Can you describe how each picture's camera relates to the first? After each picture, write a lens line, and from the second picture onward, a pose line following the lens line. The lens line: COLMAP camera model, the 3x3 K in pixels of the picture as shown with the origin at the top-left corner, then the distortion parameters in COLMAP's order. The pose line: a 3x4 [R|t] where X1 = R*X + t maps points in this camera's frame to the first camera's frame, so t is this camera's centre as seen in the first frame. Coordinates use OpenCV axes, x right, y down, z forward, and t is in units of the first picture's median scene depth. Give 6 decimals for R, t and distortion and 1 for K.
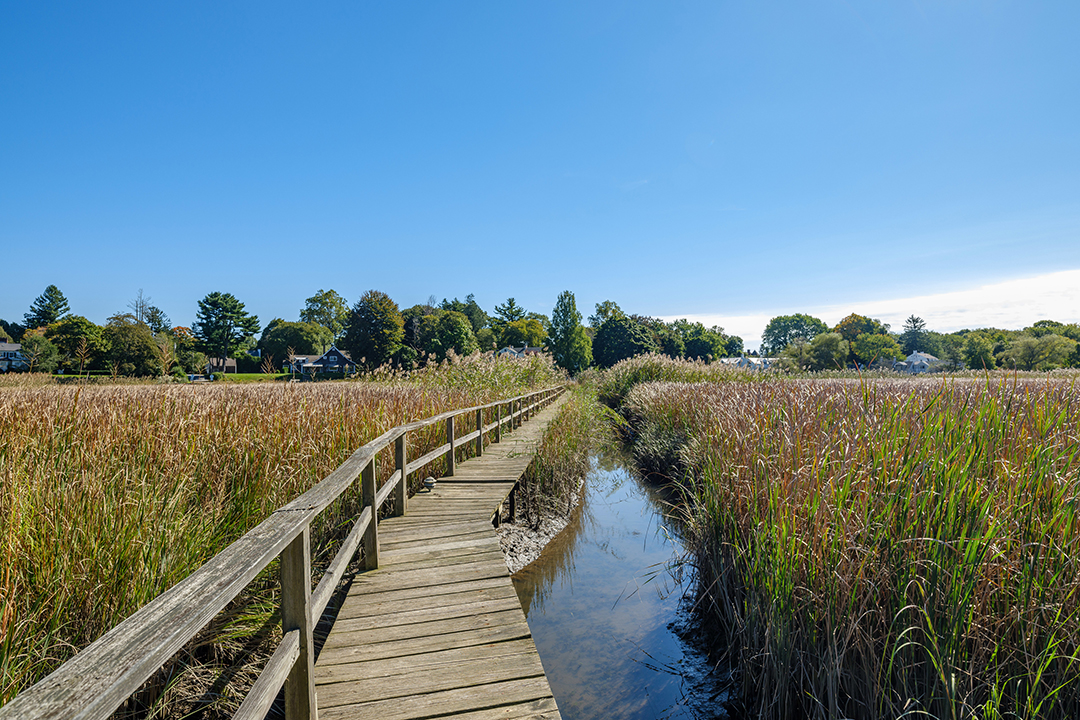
lens RADIAL K [[587.9, 0, 540.0], [0, 587.9, 360.0], [0, 0, 1]] dist [-0.002108, -0.000183]
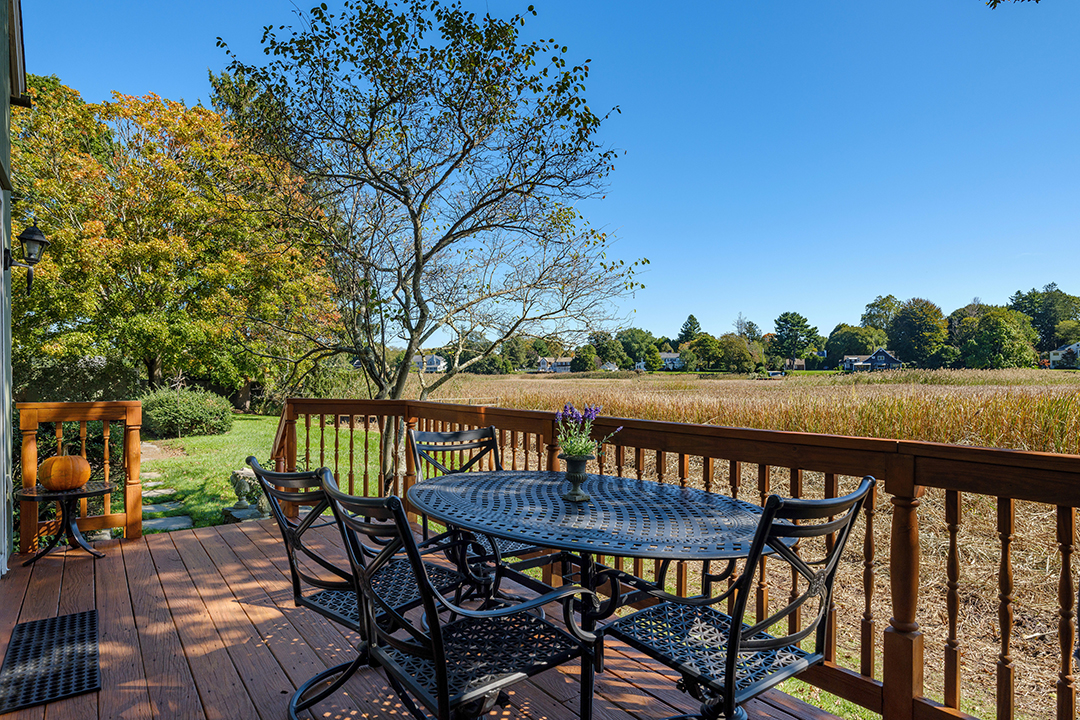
lens RADIAL K [[587.9, 0, 540.0], [0, 587.9, 360.0], [0, 0, 1]] dist [-0.002108, -0.000183]
pose [[0.590376, -0.015062, -0.806988, 0.208608], [0.024723, 0.999694, -0.000572, -0.015343], [0.806749, -0.019613, 0.590568, -0.272573]]
